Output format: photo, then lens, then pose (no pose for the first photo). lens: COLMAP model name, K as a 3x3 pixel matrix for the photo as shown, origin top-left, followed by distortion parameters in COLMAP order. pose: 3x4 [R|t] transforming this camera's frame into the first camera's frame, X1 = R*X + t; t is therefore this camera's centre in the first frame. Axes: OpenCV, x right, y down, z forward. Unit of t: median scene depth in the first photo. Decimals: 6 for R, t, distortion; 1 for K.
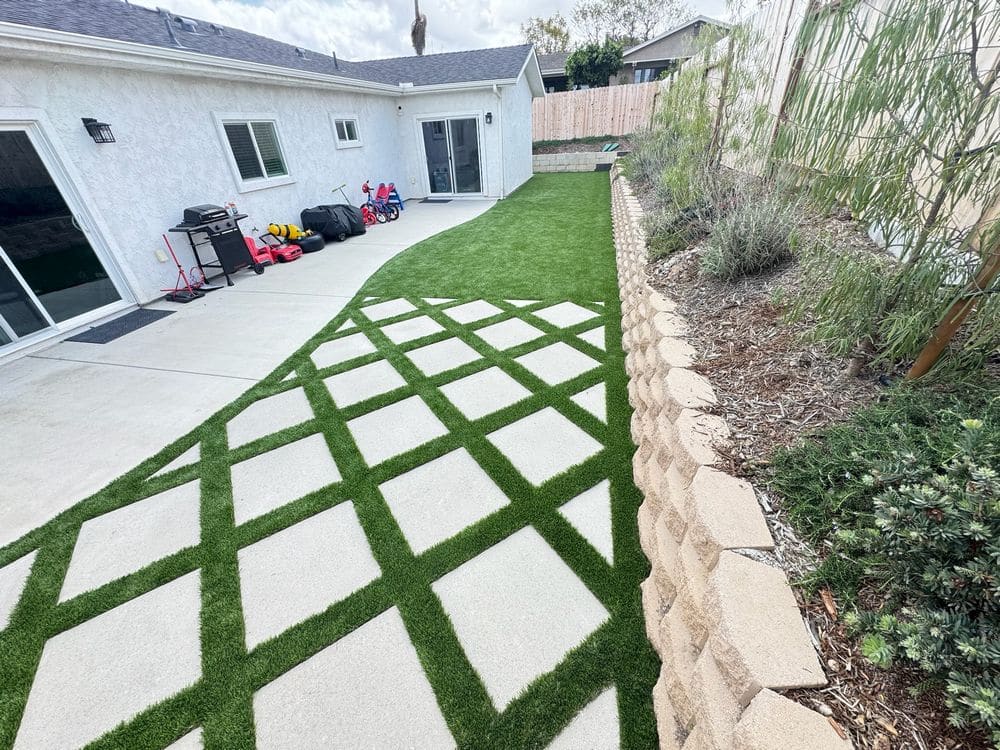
lens RADIAL K [[399.3, 0, 499.0], [0, 399.3, 374.9], [0, 0, 1]] dist [-0.003627, 0.000515]
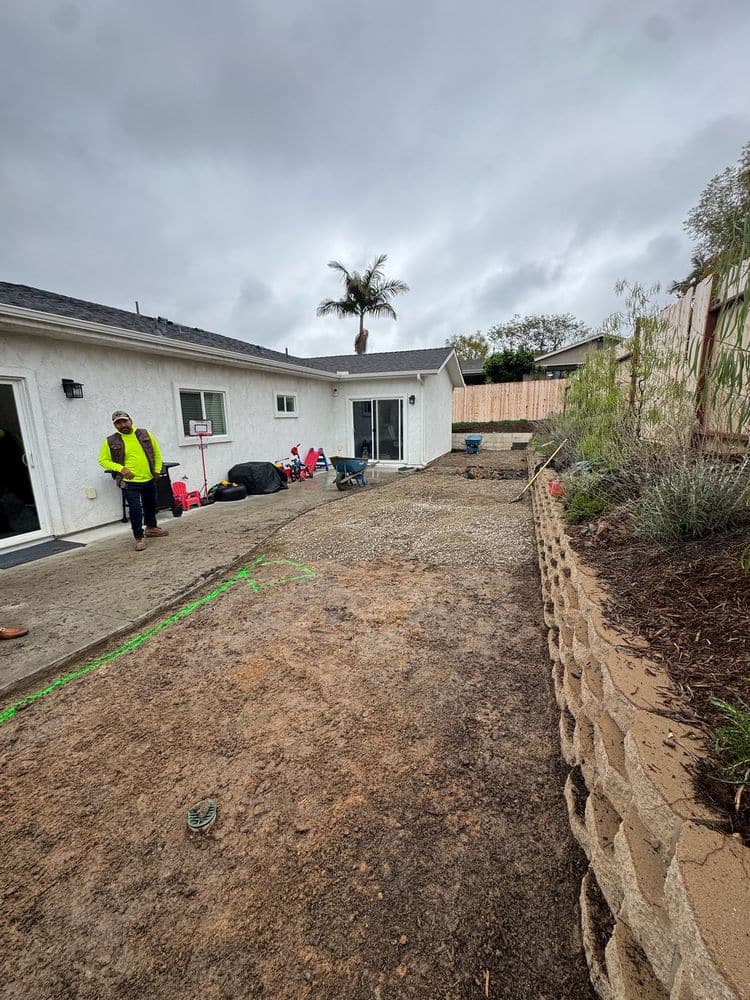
lens RADIAL K [[399.3, 0, 376.7], [0, 399.3, 499.2], [0, 0, 1]] dist [-0.003627, 0.000515]
pose [[0.992418, 0.055837, -0.109498, 0.035399], [-0.089693, 0.938097, -0.334557, 0.005511], [0.084039, 0.341841, 0.935993, 0.093286]]
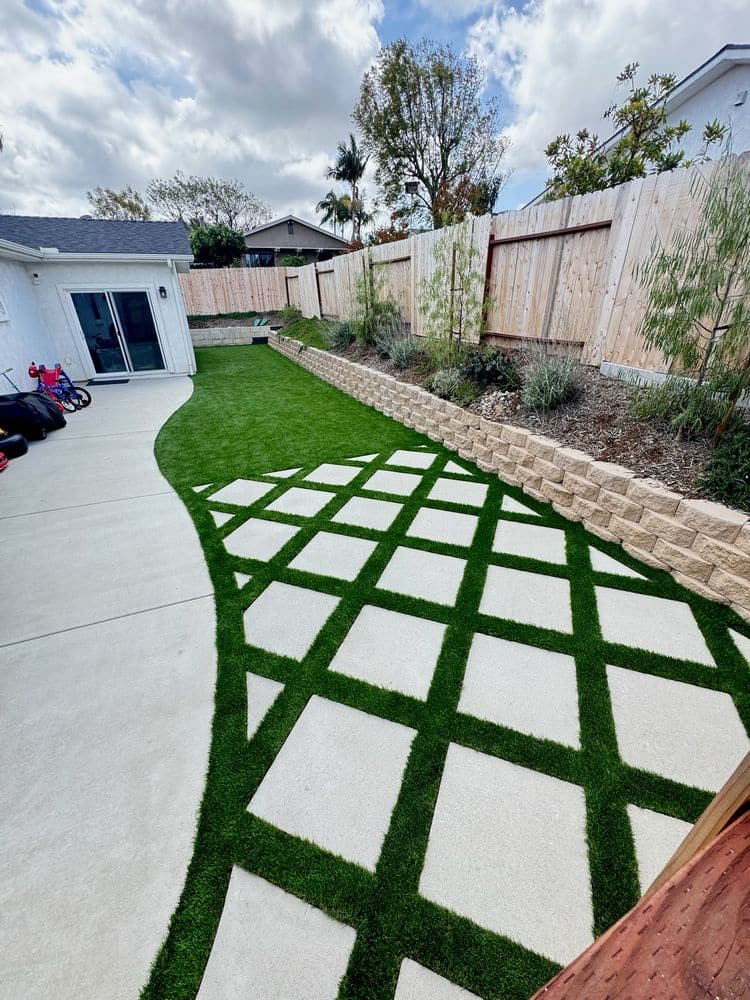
lens RADIAL K [[399.3, 0, 379.3], [0, 399.3, 500.6], [0, 0, 1]] dist [-0.003627, 0.000515]
pose [[0.804953, -0.238082, 0.543478, -0.606712], [0.289701, 0.957067, -0.009817, -0.054036], [-0.517807, 0.165348, 0.839366, 0.087879]]
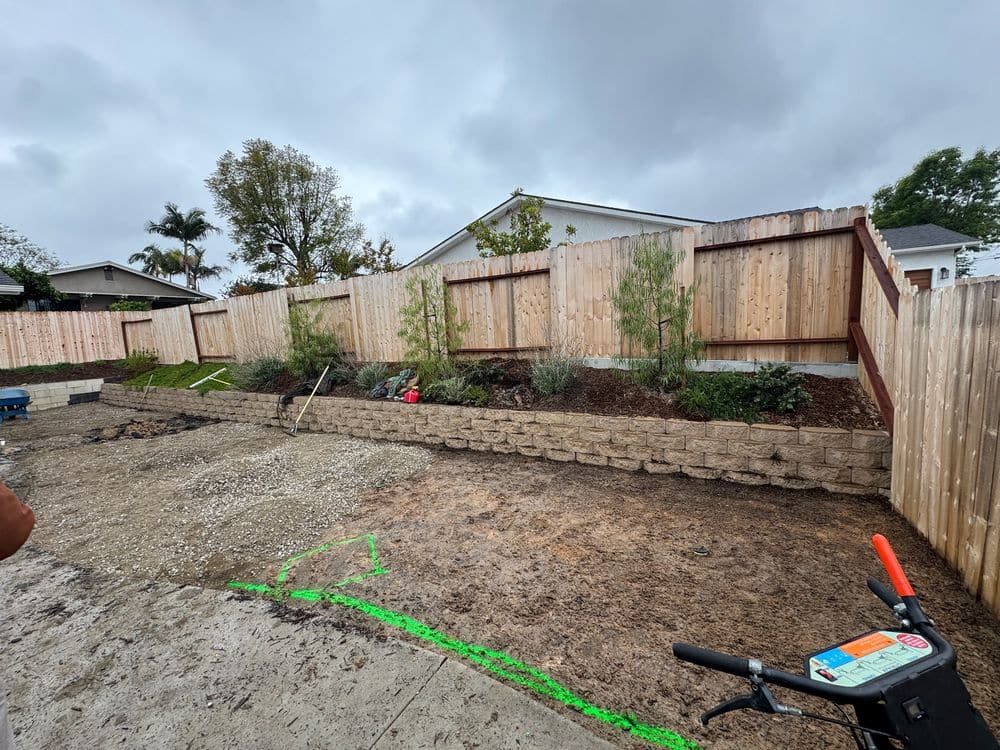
lens RADIAL K [[399.3, 0, 501.5], [0, 399.3, 369.8], [0, 0, 1]] dist [-0.003627, 0.000515]
pose [[0.285528, -0.054298, 0.956831, -0.919236], [0.533395, 0.838473, -0.111589, -0.190661], [-0.796218, 0.542231, 0.268370, 0.474304]]
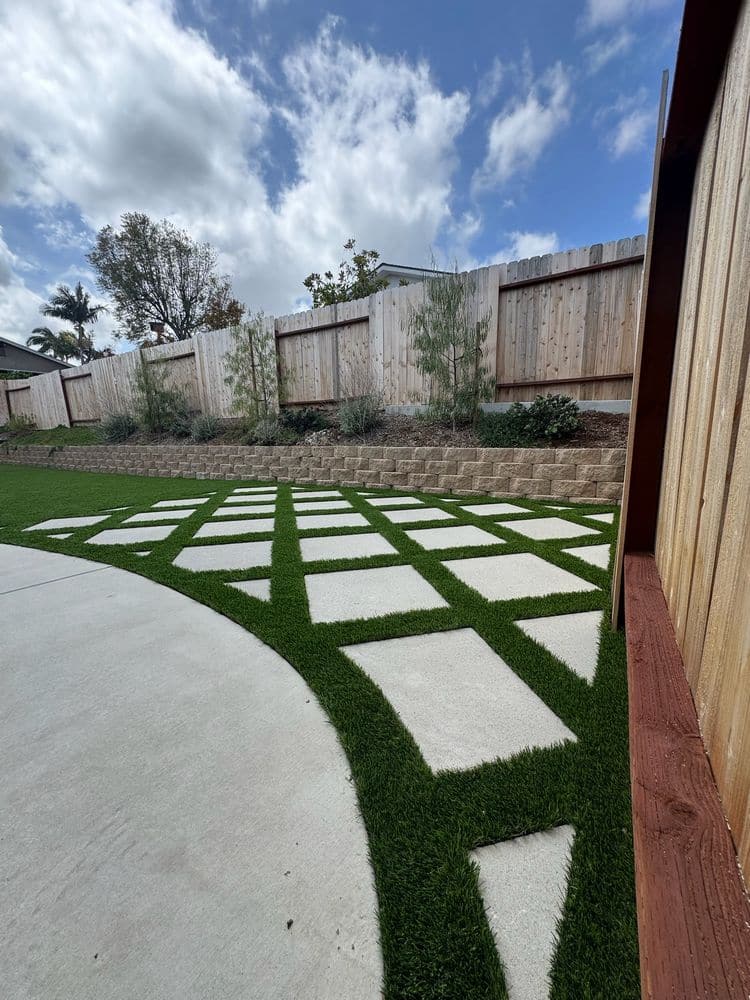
lens RADIAL K [[399.3, 0, 379.4], [0, 399.3, 498.4], [0, 0, 1]] dist [-0.003627, 0.000515]
pose [[0.337430, -0.111238, 0.934755, -0.884304], [0.500850, 0.861993, -0.078219, 0.161158], [-0.797051, 0.494565, 0.346576, 0.308391]]
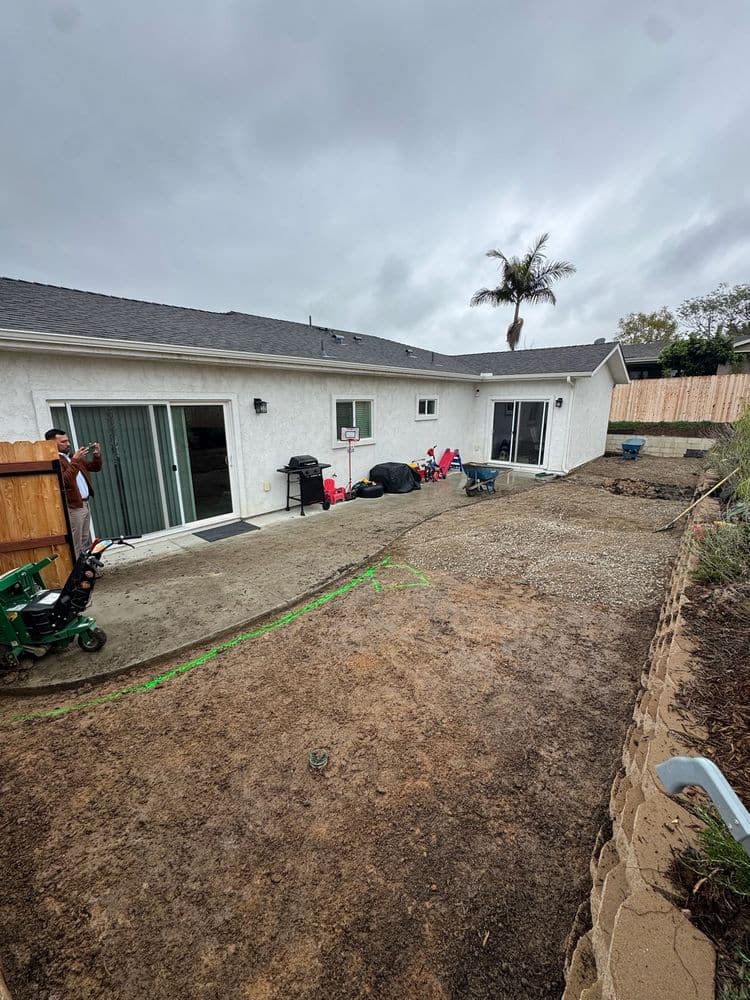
lens RADIAL K [[399.3, 0, 375.8], [0, 399.3, 498.7], [0, 0, 1]] dist [-0.003627, 0.000515]
pose [[0.887253, 0.156971, -0.433754, 0.105909], [-0.278660, 0.931743, -0.232816, -0.059421], [0.367602, 0.327436, 0.870433, -0.047328]]
